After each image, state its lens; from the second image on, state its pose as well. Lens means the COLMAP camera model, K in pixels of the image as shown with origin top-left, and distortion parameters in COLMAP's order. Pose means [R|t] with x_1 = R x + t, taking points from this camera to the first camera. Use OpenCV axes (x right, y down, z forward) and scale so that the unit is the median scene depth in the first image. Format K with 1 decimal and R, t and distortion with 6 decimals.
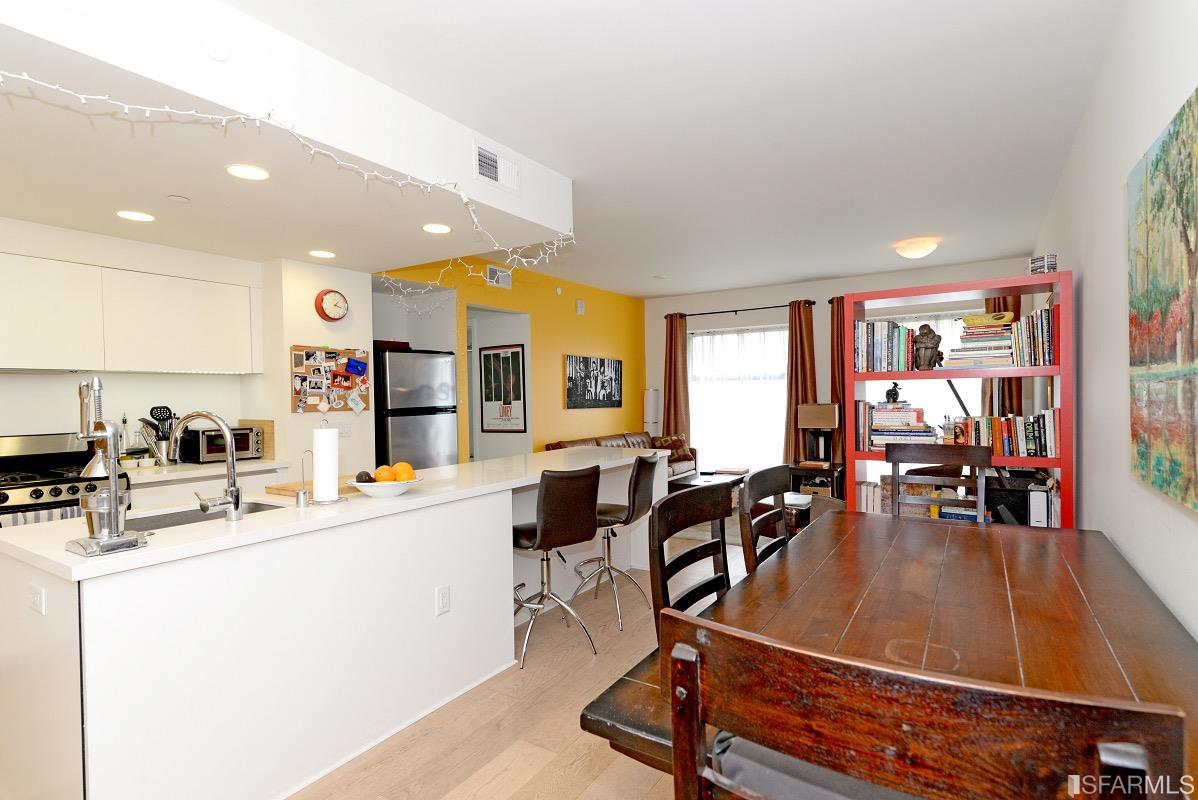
lens RADIAL K [[597.2, 0, 594.4], [0, 597.2, 405.8], [0, 0, 1]] dist [0.001784, 0.000213]
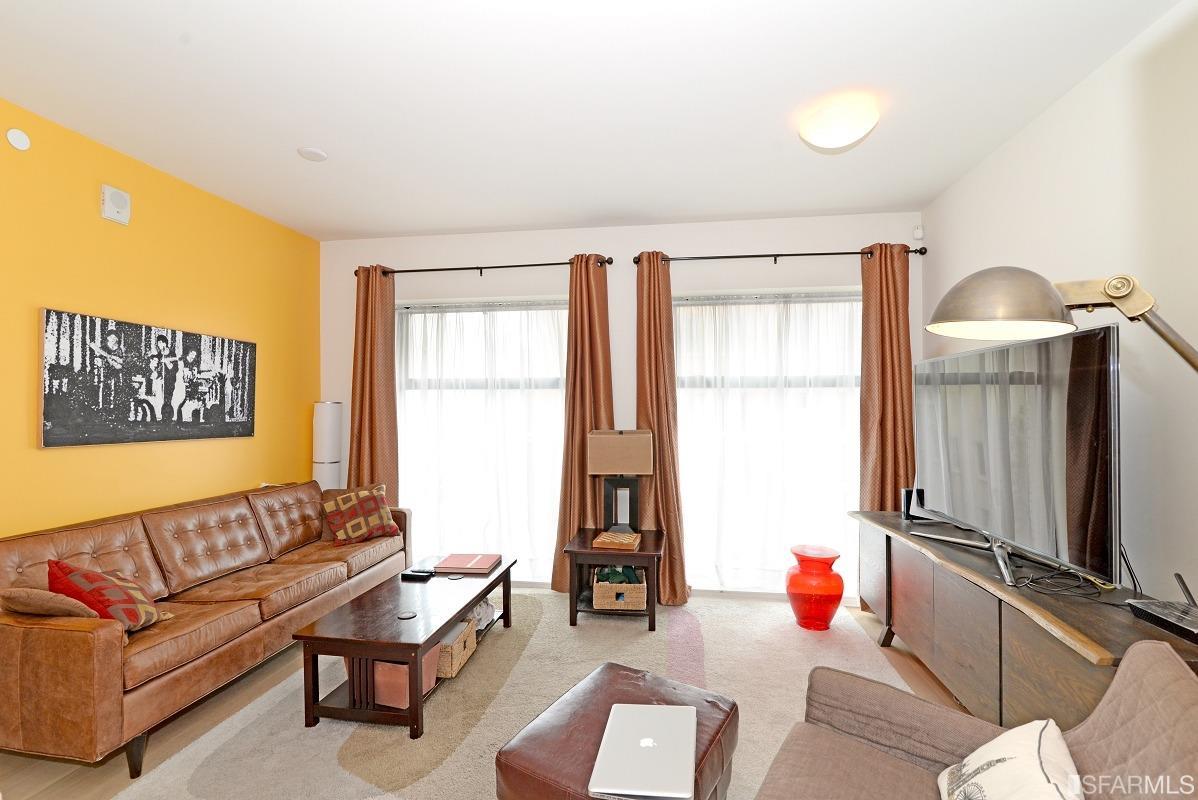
lens RADIAL K [[547.9, 0, 593.1], [0, 547.9, 406.7], [0, 0, 1]] dist [-0.002861, -0.000265]
pose [[0.914140, 0.014232, 0.405148, 0.160375], [-0.003954, 0.999649, -0.026193, -0.015125], [-0.405379, 0.022342, 0.913876, 0.617723]]
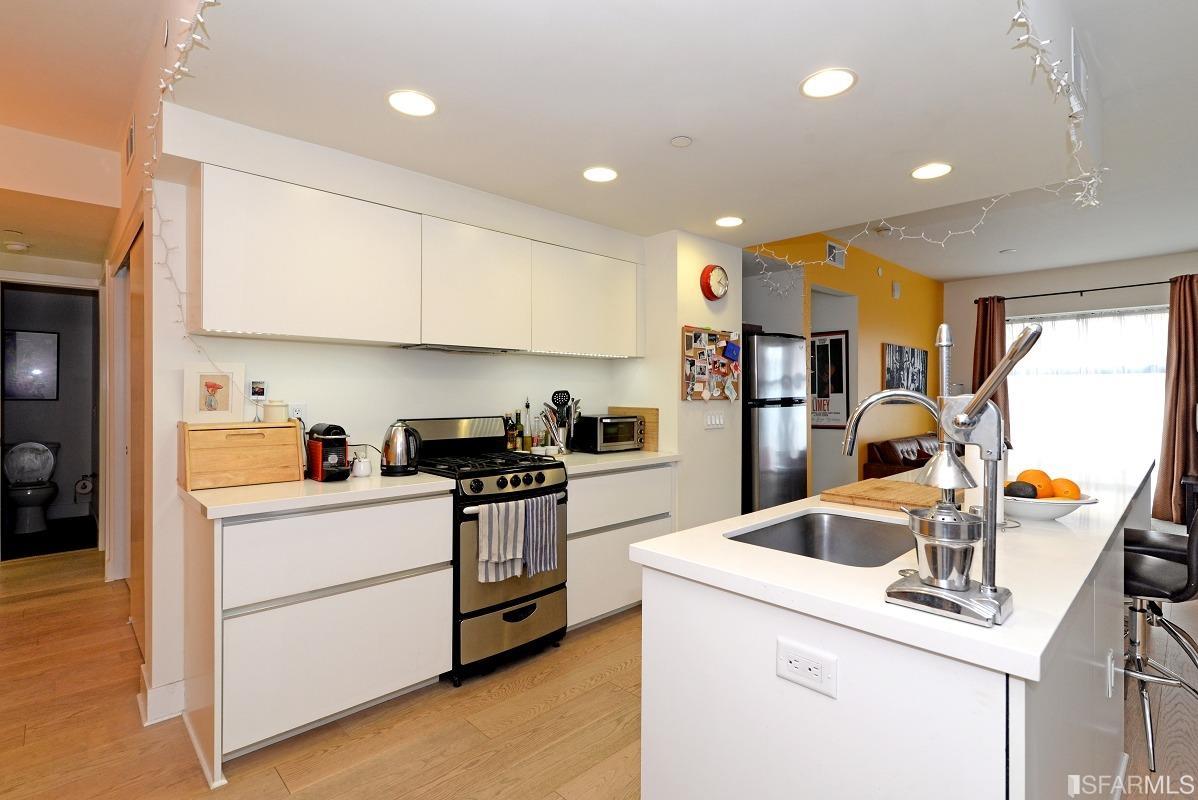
lens RADIAL K [[564.7, 0, 603.9], [0, 564.7, 391.6], [0, 0, 1]] dist [-0.002169, -0.000038]
pose [[0.973360, 0.015096, -0.228783, -0.305111], [-0.019515, 0.999664, -0.017064, 0.010797], [0.228448, 0.021075, 0.973328, 0.102913]]
